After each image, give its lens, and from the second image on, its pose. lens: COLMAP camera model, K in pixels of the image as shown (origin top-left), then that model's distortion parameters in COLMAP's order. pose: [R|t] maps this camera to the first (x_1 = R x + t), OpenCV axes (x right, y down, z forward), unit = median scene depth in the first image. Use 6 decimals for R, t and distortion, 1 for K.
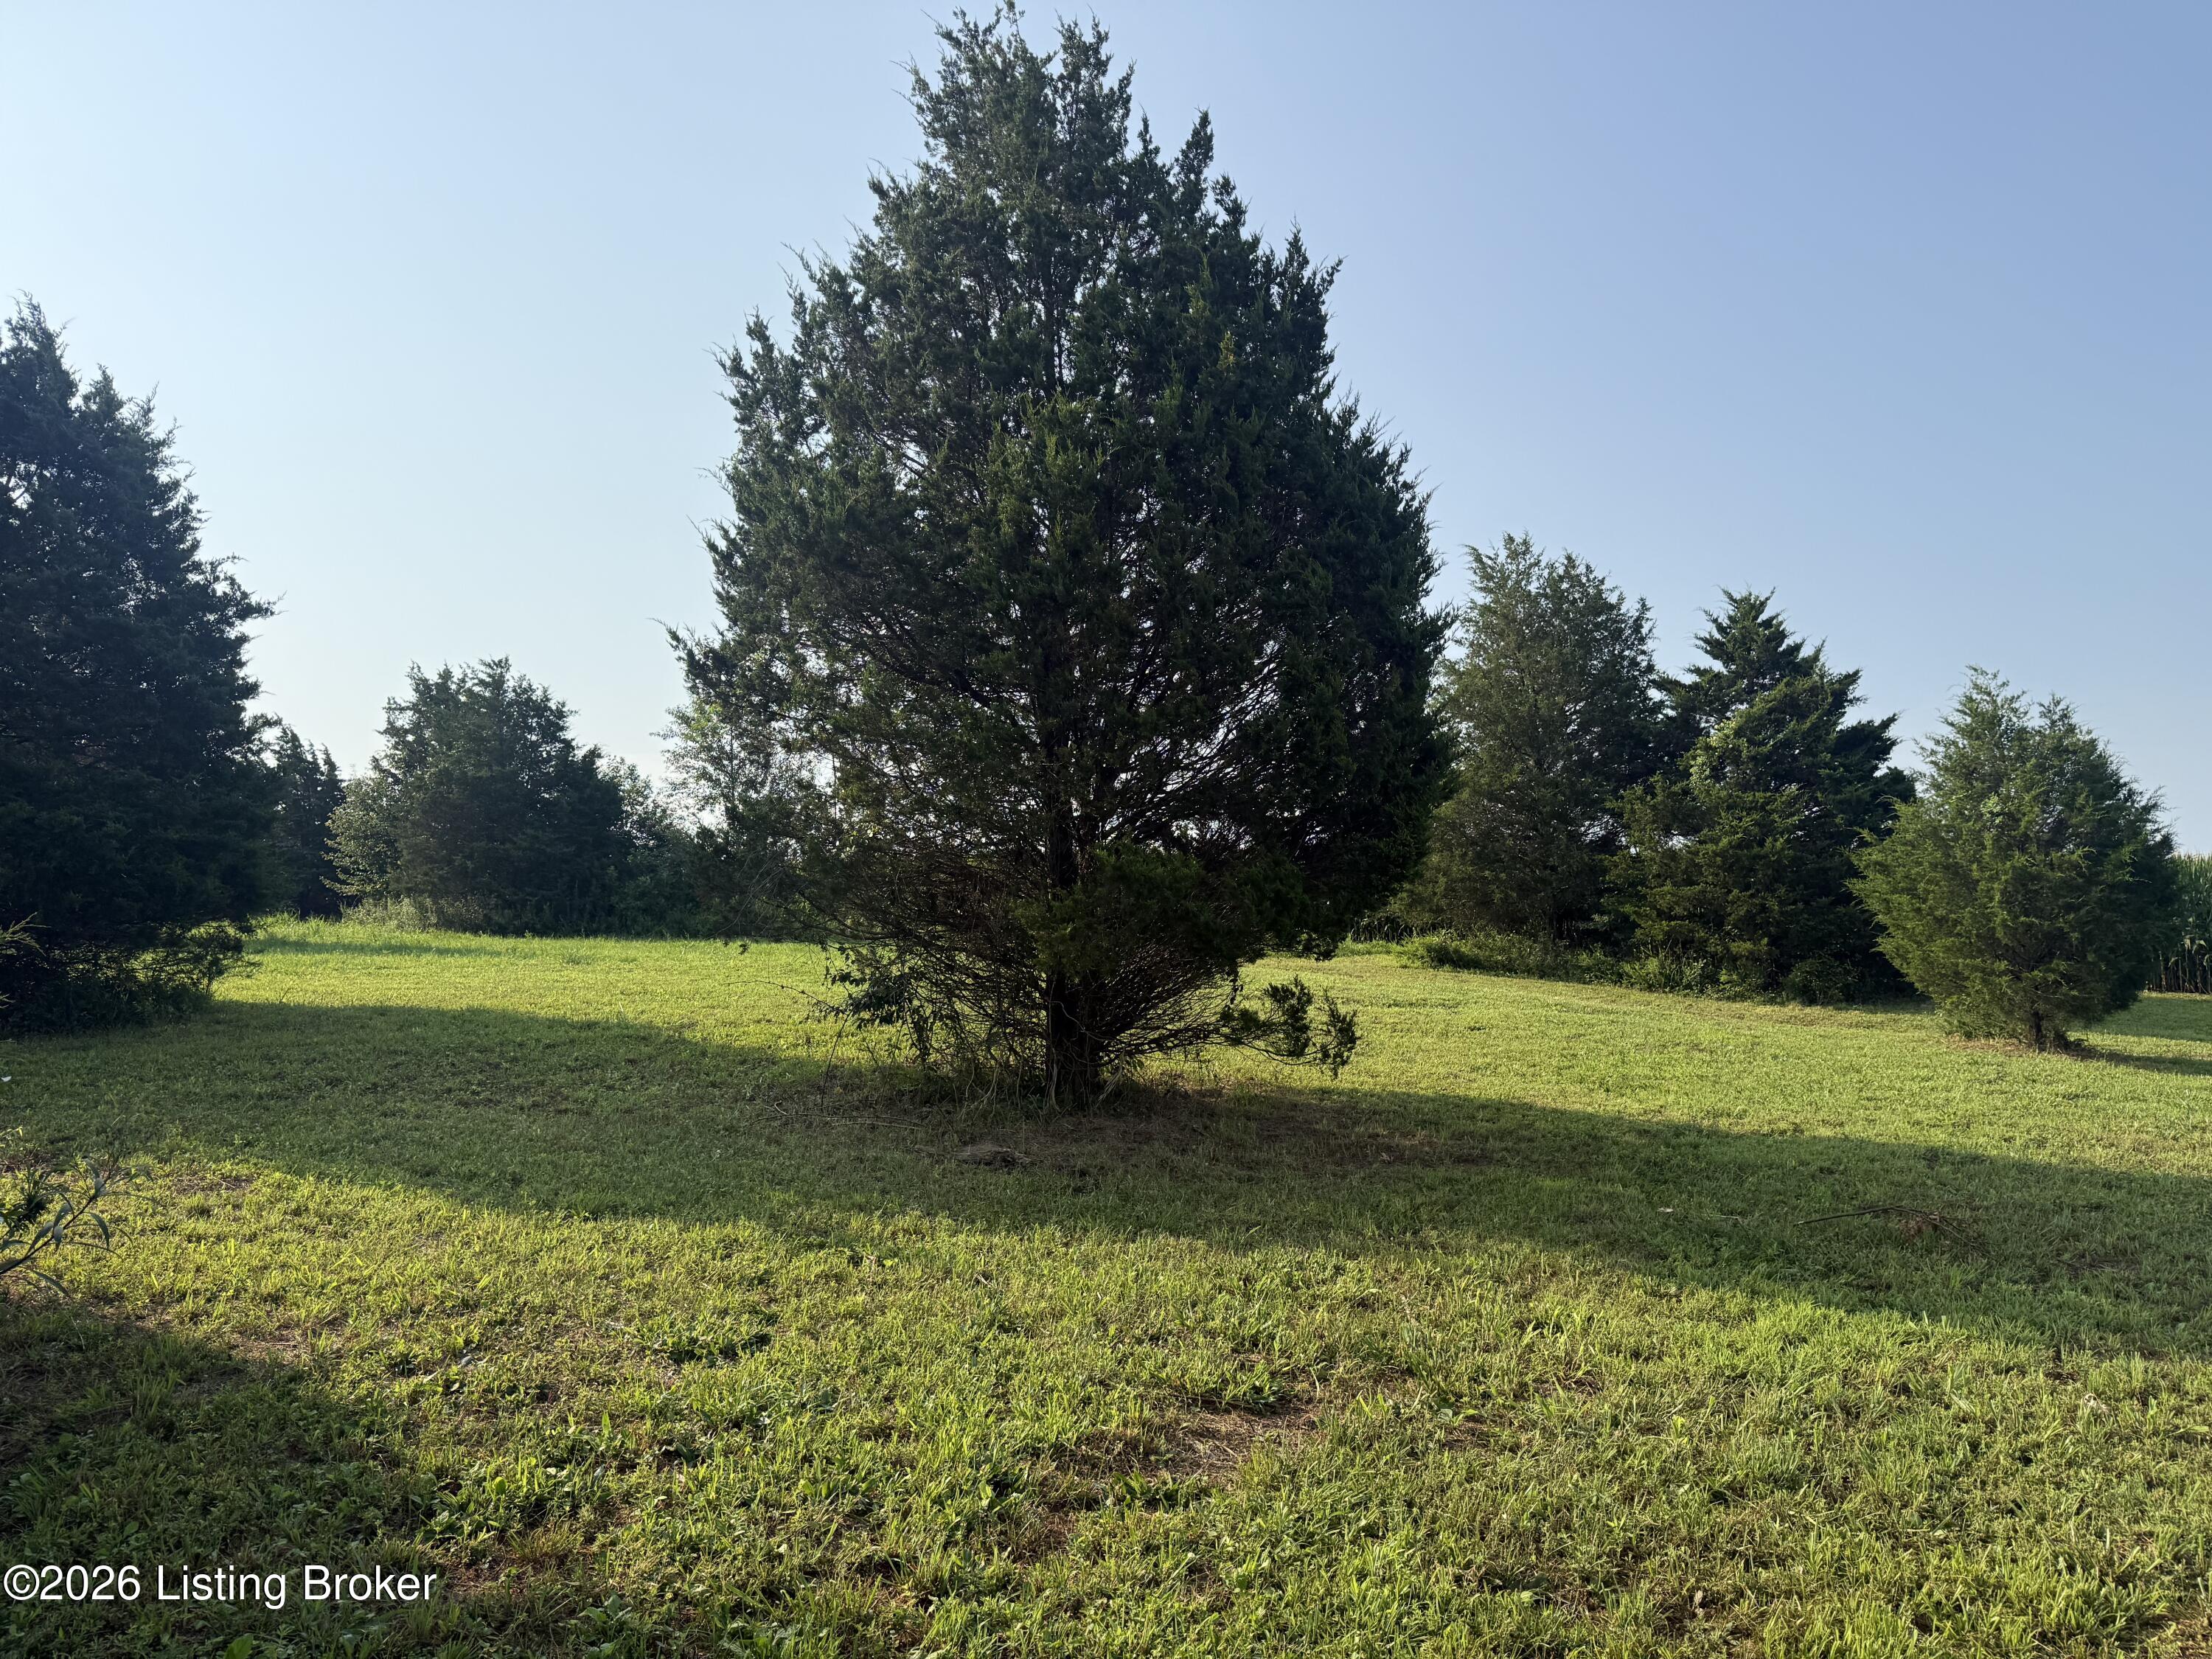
lens RADIAL K [[1555.2, 0, 1106.0], [0, 1555.2, 829.5], [0, 0, 1]] dist [0.044517, -0.038806]
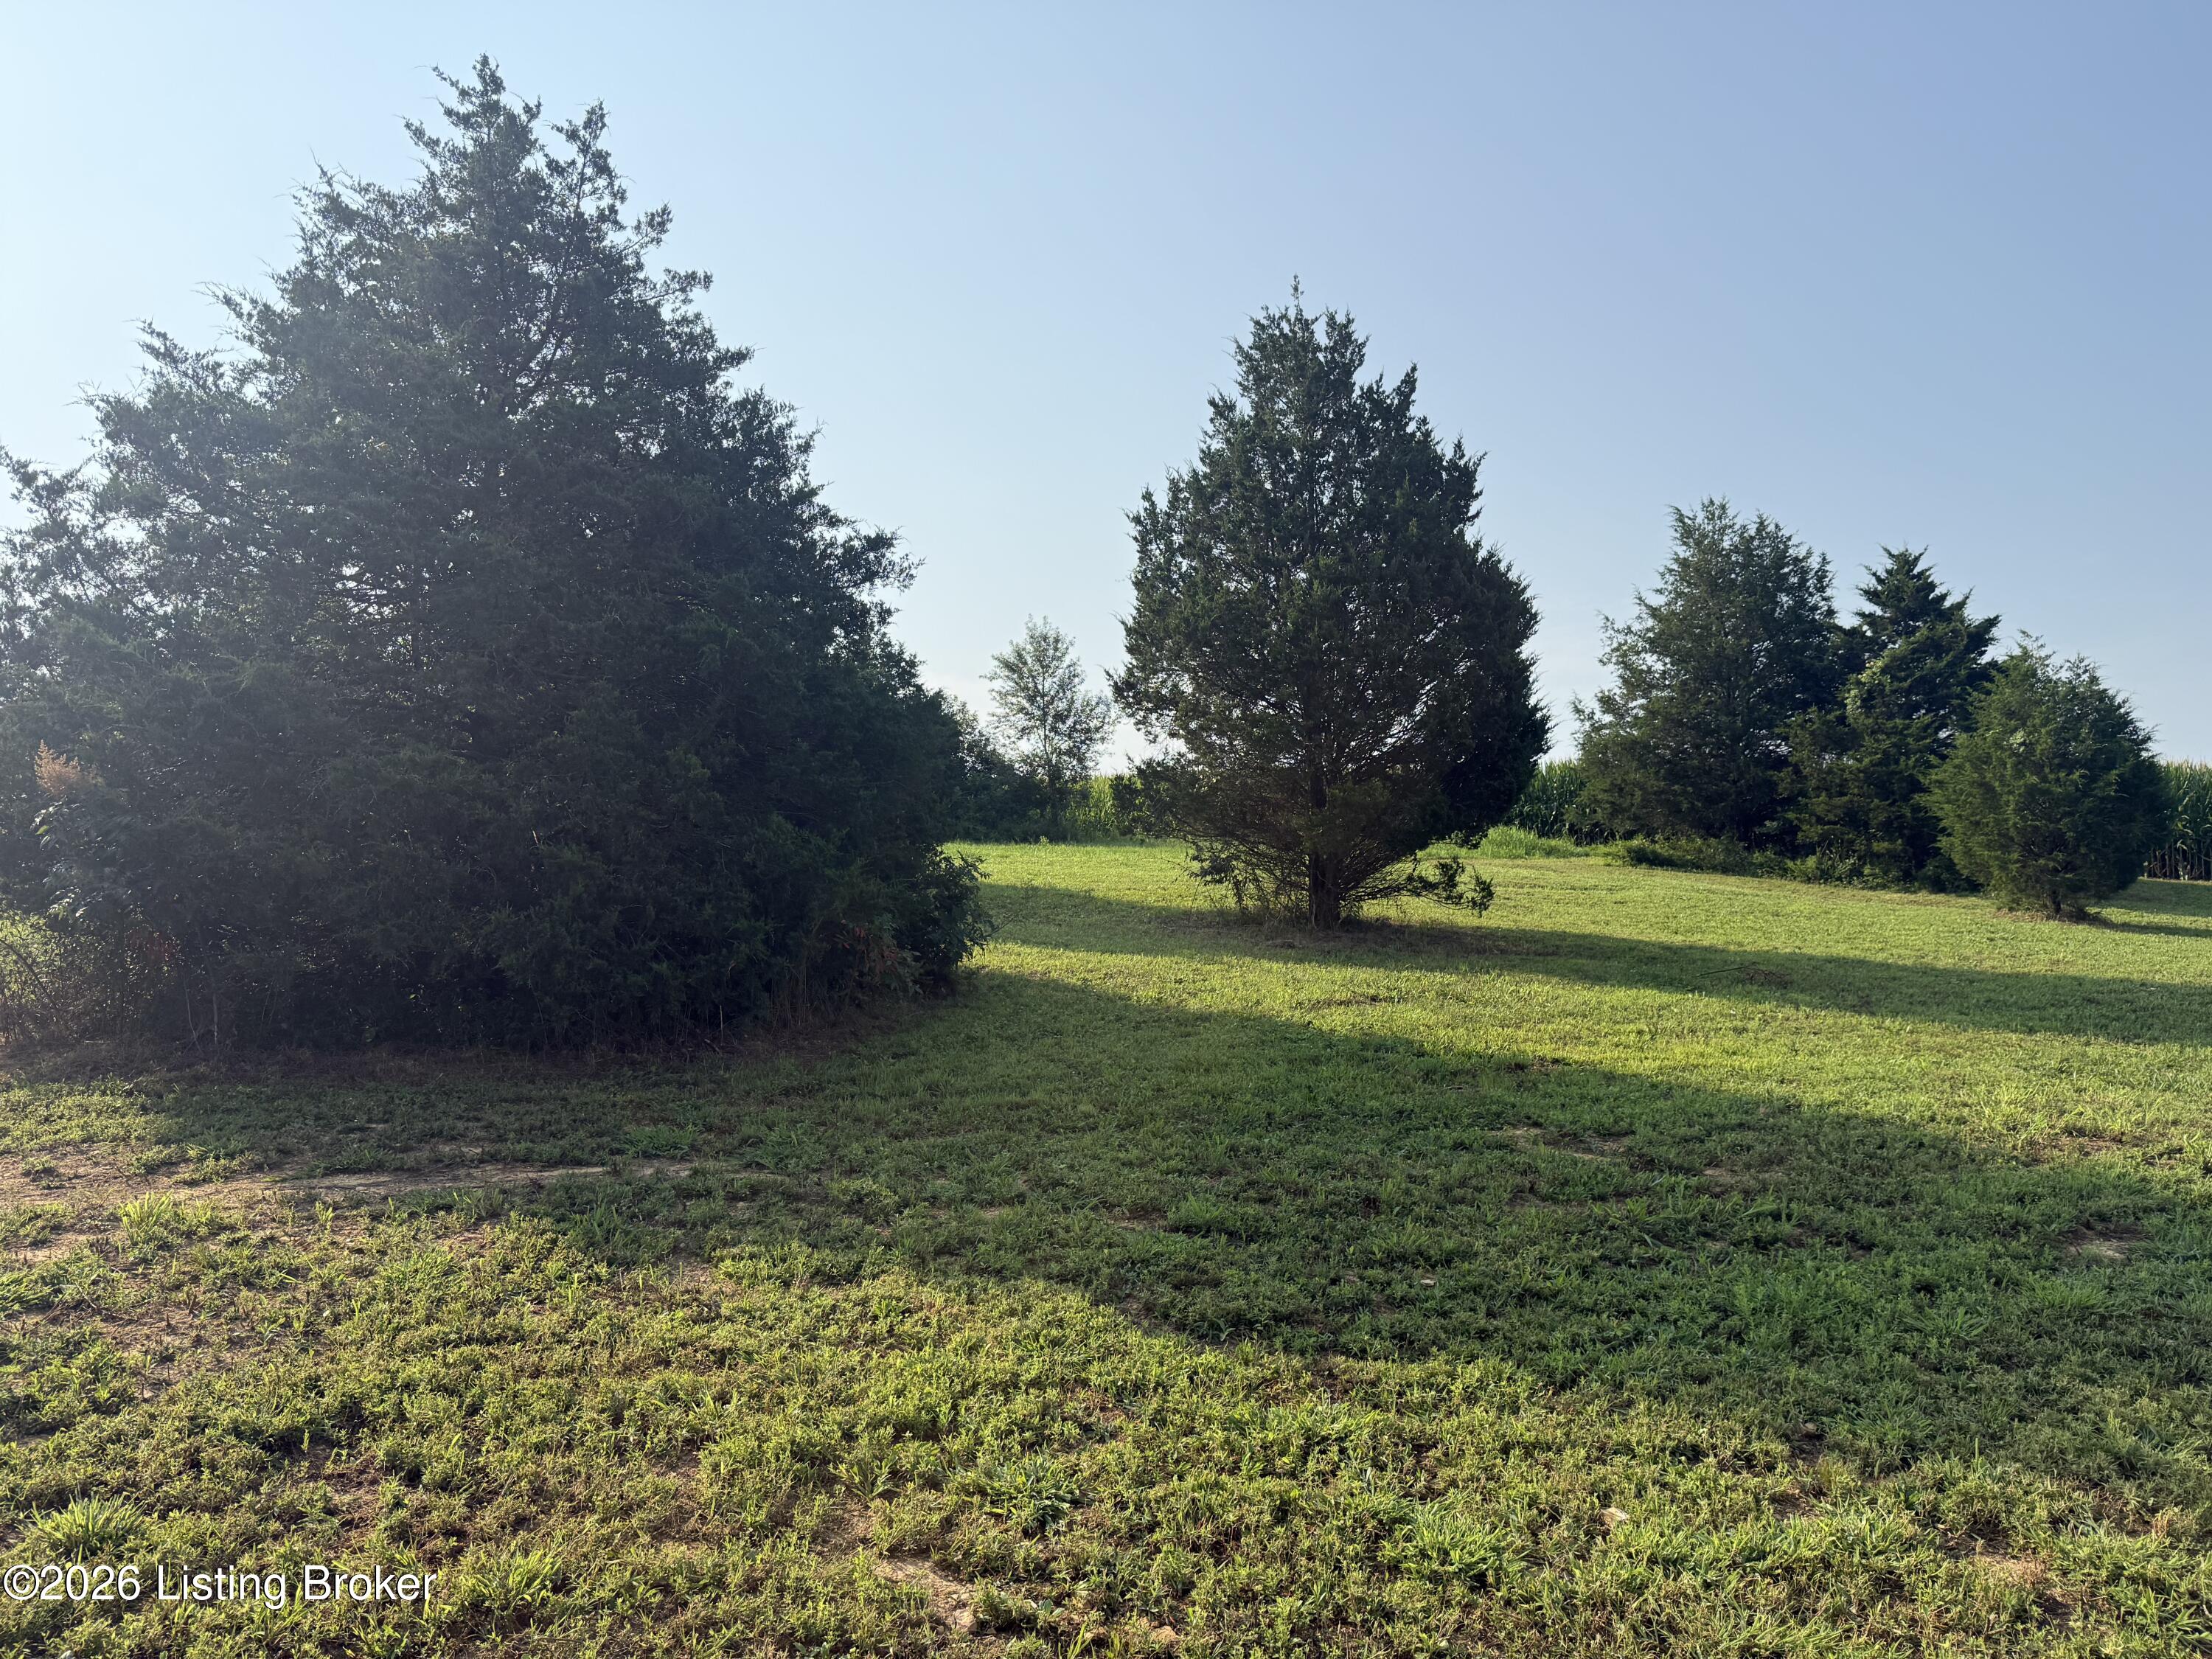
lens RADIAL K [[1564.9, 0, 1076.5], [0, 1564.9, 860.2], [0, 0, 1]] dist [-0.016069, -0.000307]
pose [[0.982872, -0.000732, -0.184291, 0.012483], [0.014954, 0.997011, 0.075795, -0.018591], [0.183684, -0.077252, 0.979945, -0.356516]]
